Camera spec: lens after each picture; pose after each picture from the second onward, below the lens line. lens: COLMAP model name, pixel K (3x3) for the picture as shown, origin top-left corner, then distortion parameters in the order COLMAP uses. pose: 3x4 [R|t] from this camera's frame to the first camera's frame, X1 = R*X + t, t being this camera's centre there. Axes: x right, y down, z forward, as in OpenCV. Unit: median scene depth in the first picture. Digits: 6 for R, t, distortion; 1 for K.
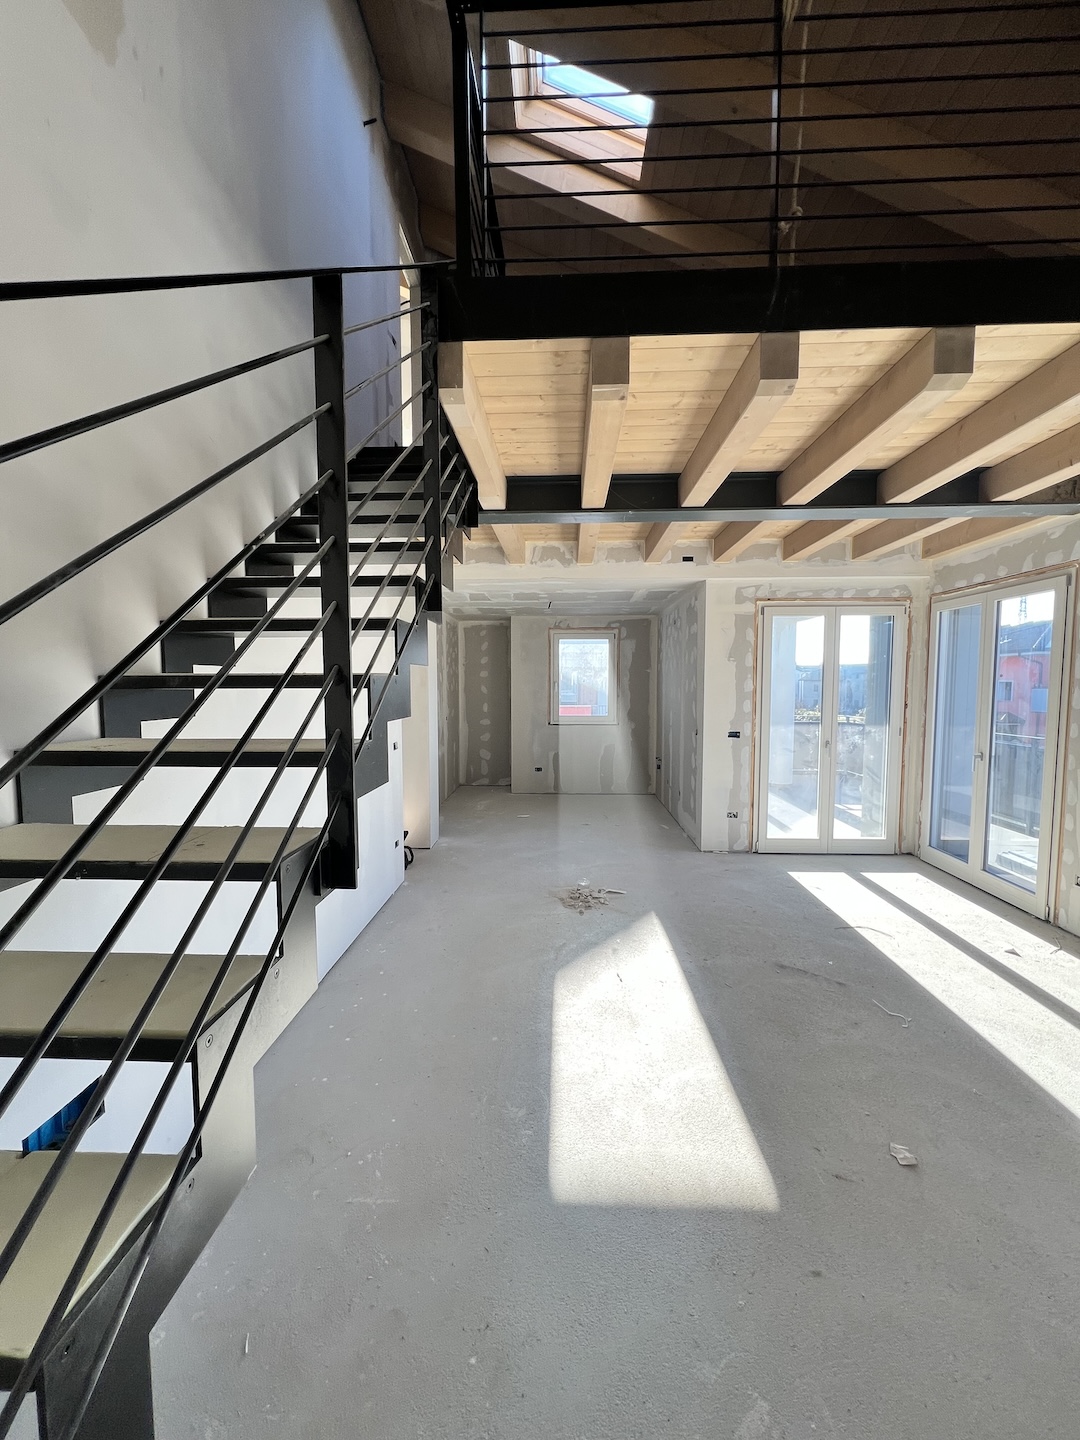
lens RADIAL K [[579.8, 0, 543.9], [0, 579.8, 725.5], [0, 0, 1]] dist [-0.001035, 0.000706]
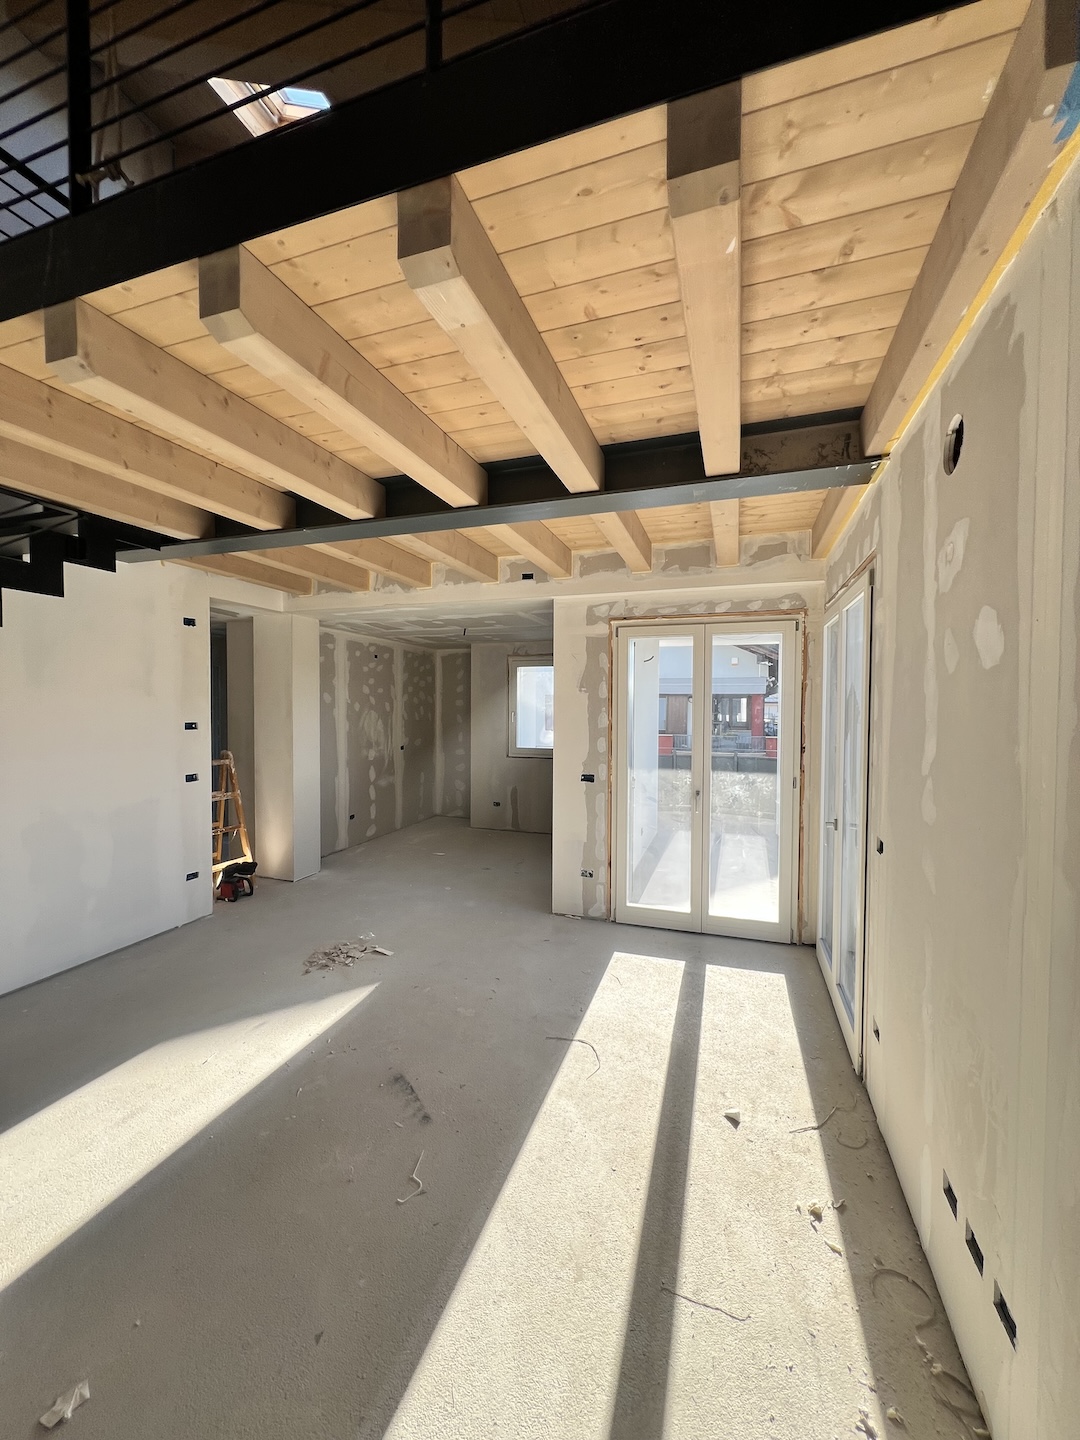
lens RADIAL K [[579.8, 0, 546.2], [0, 579.8, 725.2], [0, 0, 1]] dist [-0.001035, 0.000706]
pose [[0.960436, 0.013943, -0.278150, 0.518814], [-0.026125, 0.998853, -0.040139, -0.026774], [0.277271, 0.045818, 0.959699, 0.171835]]
